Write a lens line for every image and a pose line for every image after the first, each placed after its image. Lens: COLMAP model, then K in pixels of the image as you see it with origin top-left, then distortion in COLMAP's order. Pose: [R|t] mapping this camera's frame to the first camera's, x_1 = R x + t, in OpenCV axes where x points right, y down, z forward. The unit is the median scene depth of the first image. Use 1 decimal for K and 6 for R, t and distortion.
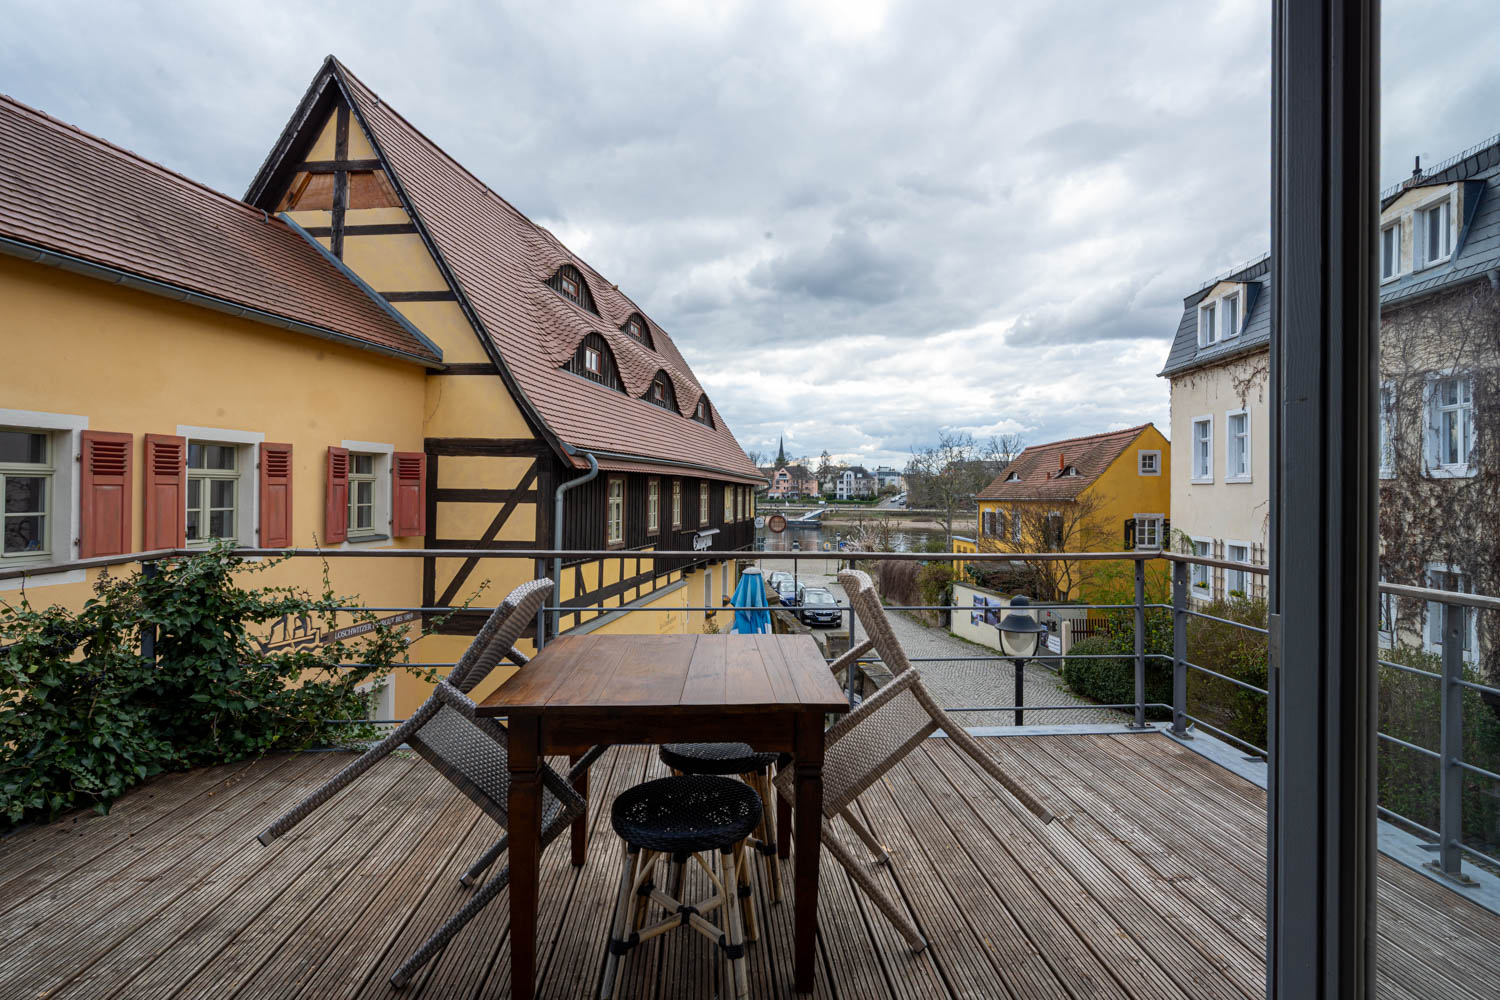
lens RADIAL K [[524.8, 0, 750.0], [0, 524.8, 500.0], [0, 0, 1]] dist [0.000866, -0.000006]
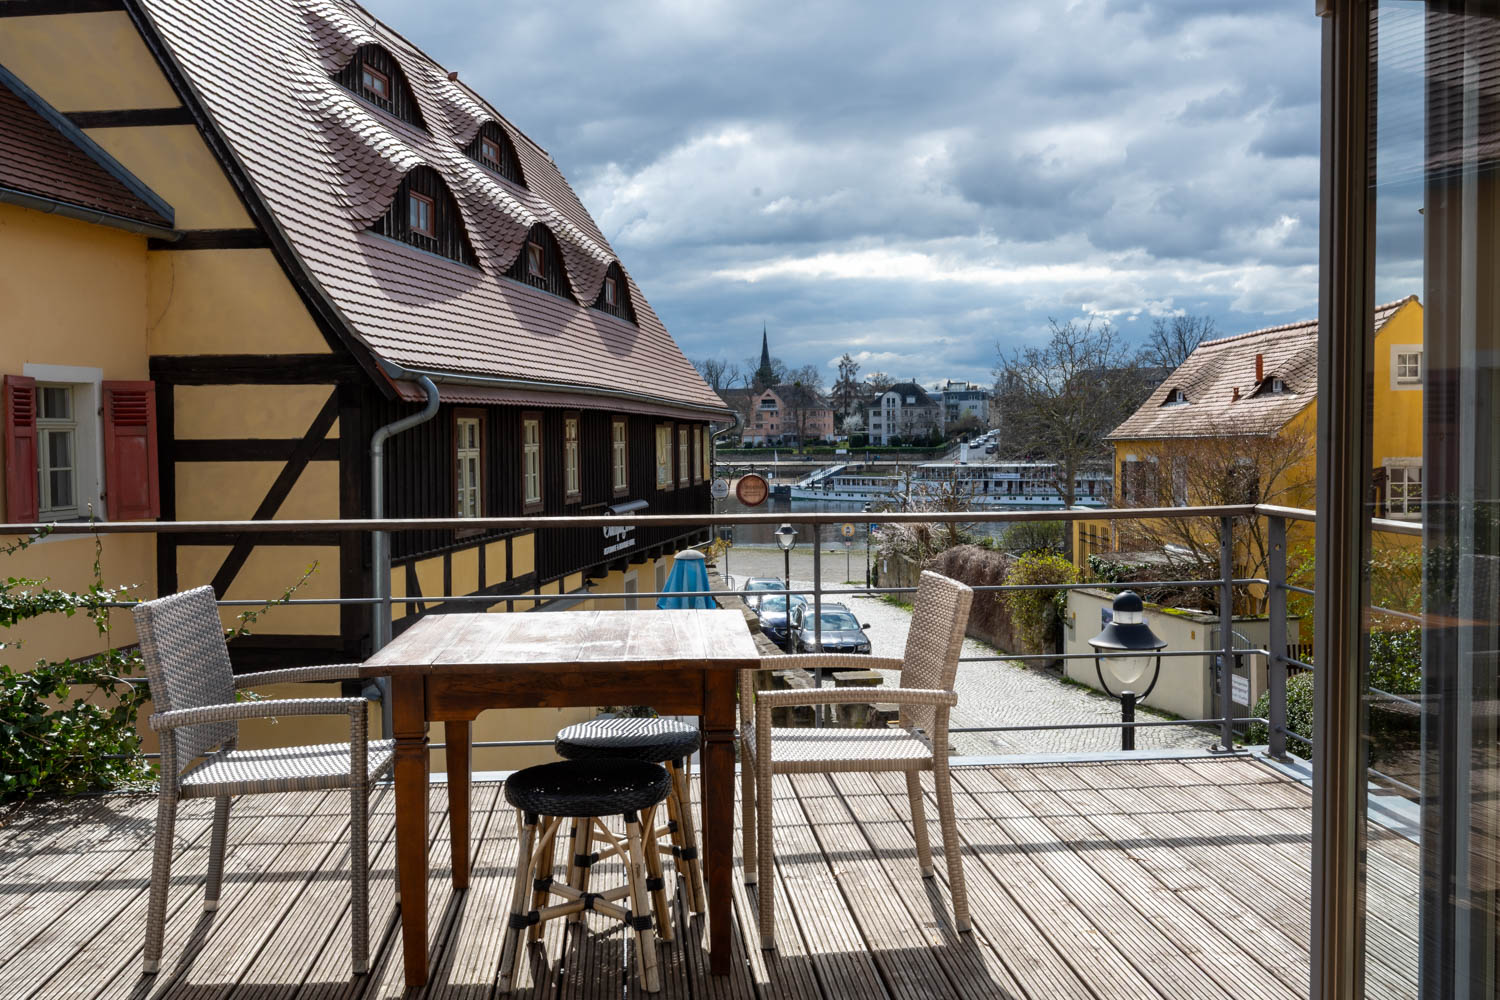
lens RADIAL K [[1289.6, 0, 750.0], [0, 1289.6, 500.0], [0, 0, 1]] dist [-0.003419, 0.008740]
pose [[0.999746, -0.021619, -0.006352, 0.069683], [0.021814, 0.999231, 0.032574, 0.012797], [0.005643, -0.032704, 0.999449, -0.454741]]
